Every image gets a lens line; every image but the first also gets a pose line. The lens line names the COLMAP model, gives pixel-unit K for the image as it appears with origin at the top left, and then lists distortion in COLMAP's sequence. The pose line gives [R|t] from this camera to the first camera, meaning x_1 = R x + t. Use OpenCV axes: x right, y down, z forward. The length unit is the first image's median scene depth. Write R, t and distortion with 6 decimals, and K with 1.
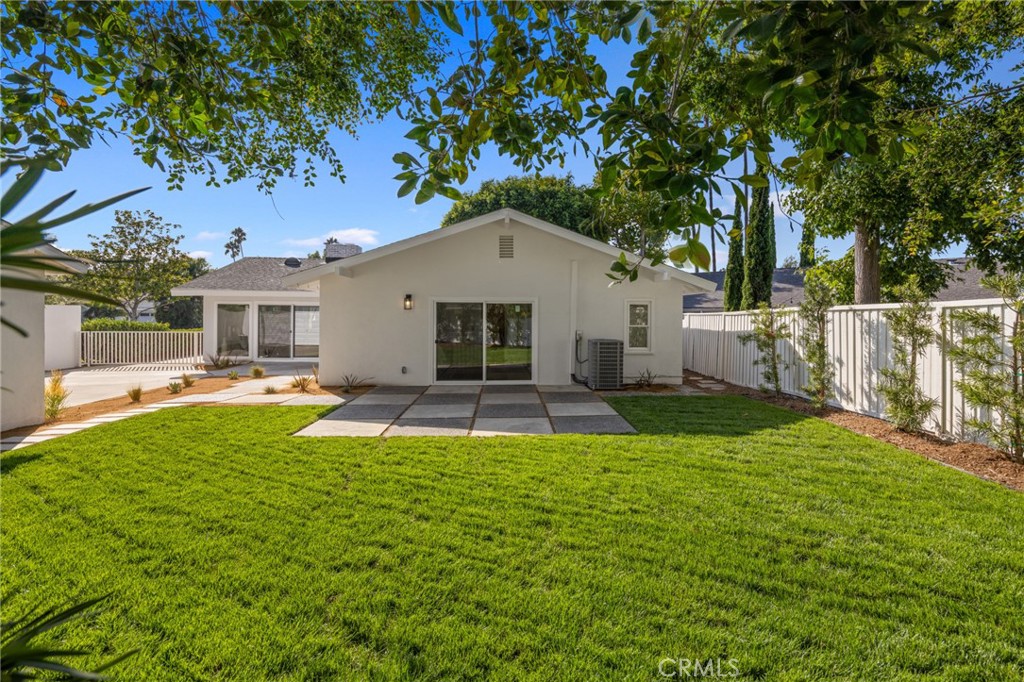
lens RADIAL K [[494.7, 0, 543.0], [0, 494.7, 314.3], [0, 0, 1]] dist [0.000801, 0.000110]
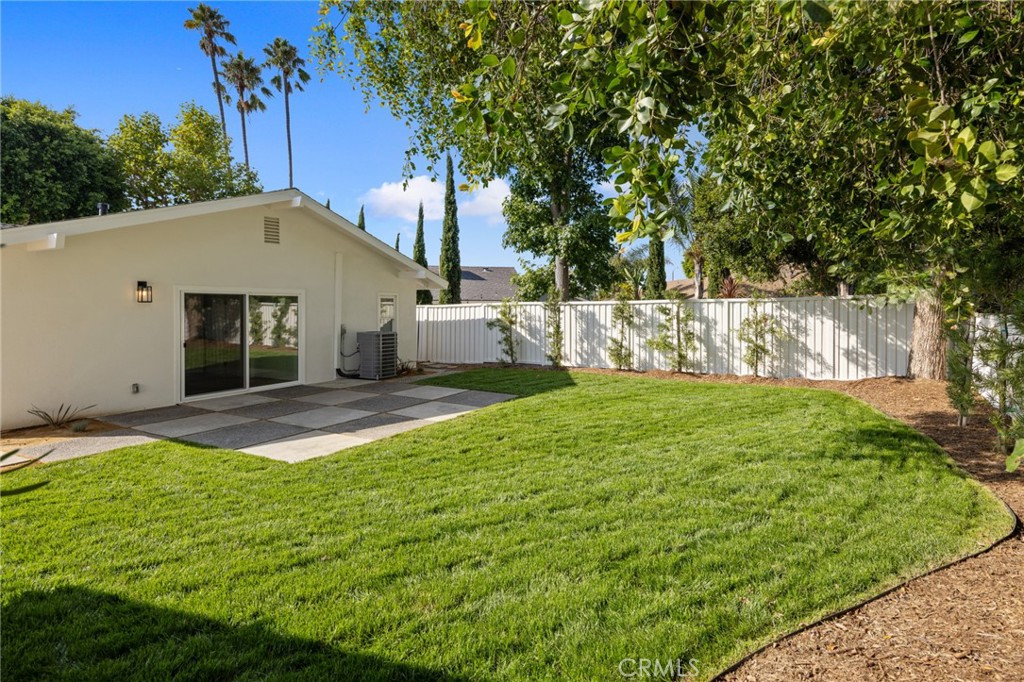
lens RADIAL K [[494.7, 0, 543.0], [0, 494.7, 314.3], [0, 0, 1]] dist [0.000801, 0.000110]
pose [[0.537106, -0.017196, 0.843339, -0.666196], [0.001036, 0.999805, 0.019726, -0.007118], [-0.843514, -0.009721, 0.537019, 0.161686]]
